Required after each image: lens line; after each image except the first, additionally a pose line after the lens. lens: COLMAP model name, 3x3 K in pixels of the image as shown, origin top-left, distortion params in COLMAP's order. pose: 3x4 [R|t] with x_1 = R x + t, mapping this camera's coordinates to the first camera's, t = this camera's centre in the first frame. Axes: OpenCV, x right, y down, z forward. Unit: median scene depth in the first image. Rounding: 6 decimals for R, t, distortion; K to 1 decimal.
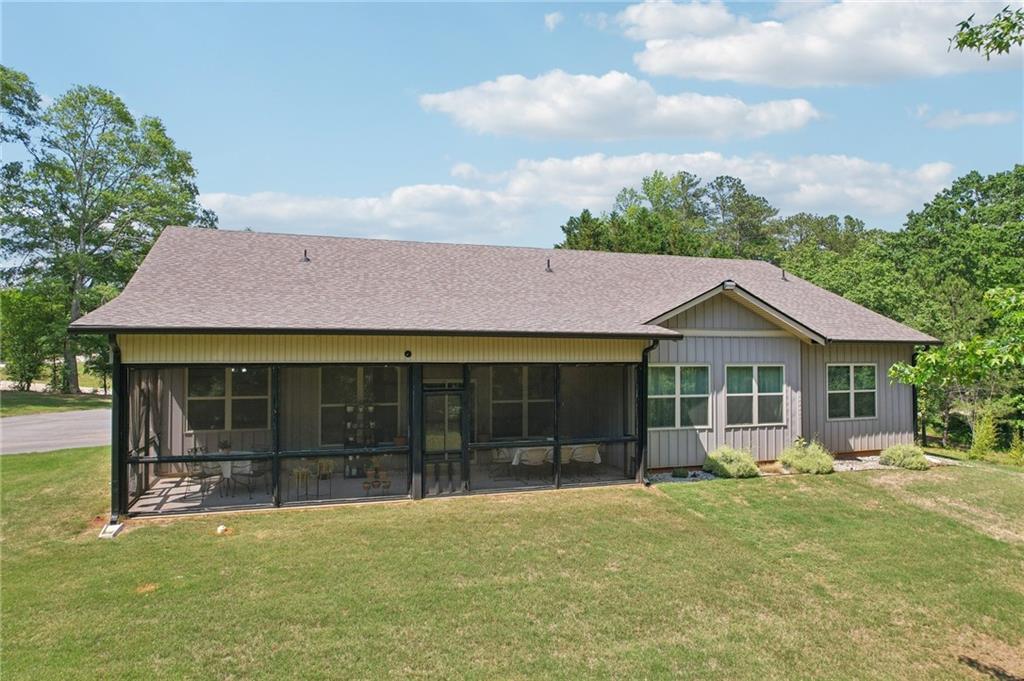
lens RADIAL K [[671.8, 0, 510.7], [0, 671.8, 341.7], [0, 0, 1]] dist [-0.028291, 0.010667]
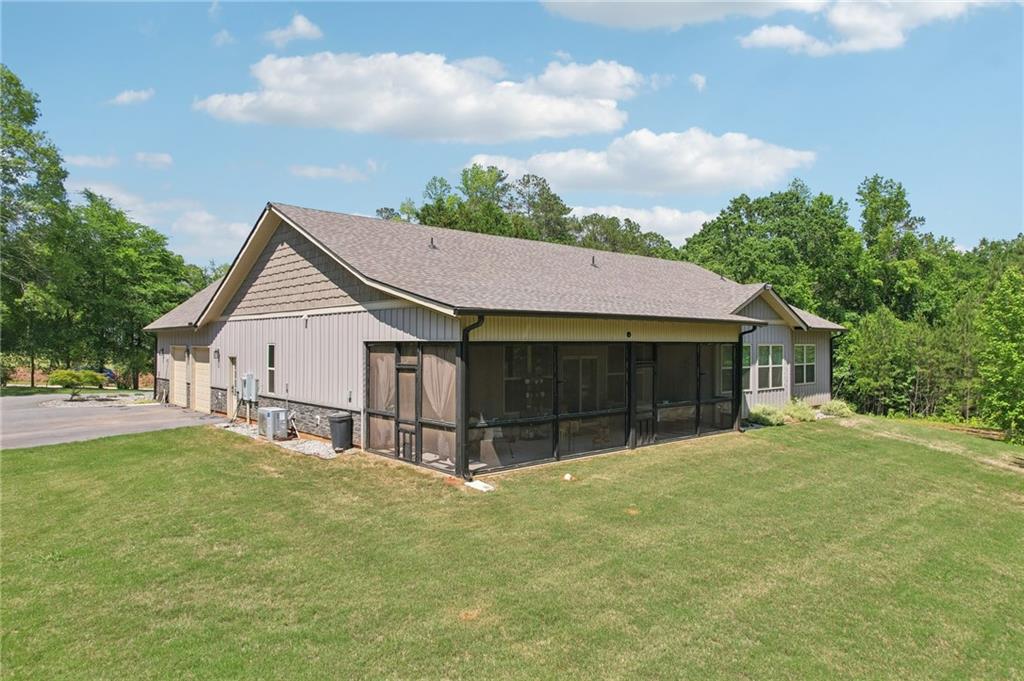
lens RADIAL K [[671.8, 0, 516.3], [0, 671.8, 341.3], [0, 0, 1]] dist [-0.028291, 0.010667]
pose [[0.922221, 0.003902, 0.386643, -0.659799], [-0.013936, 0.999635, 0.023152, 0.003717], [-0.386411, -0.026739, 0.921939, -0.061853]]
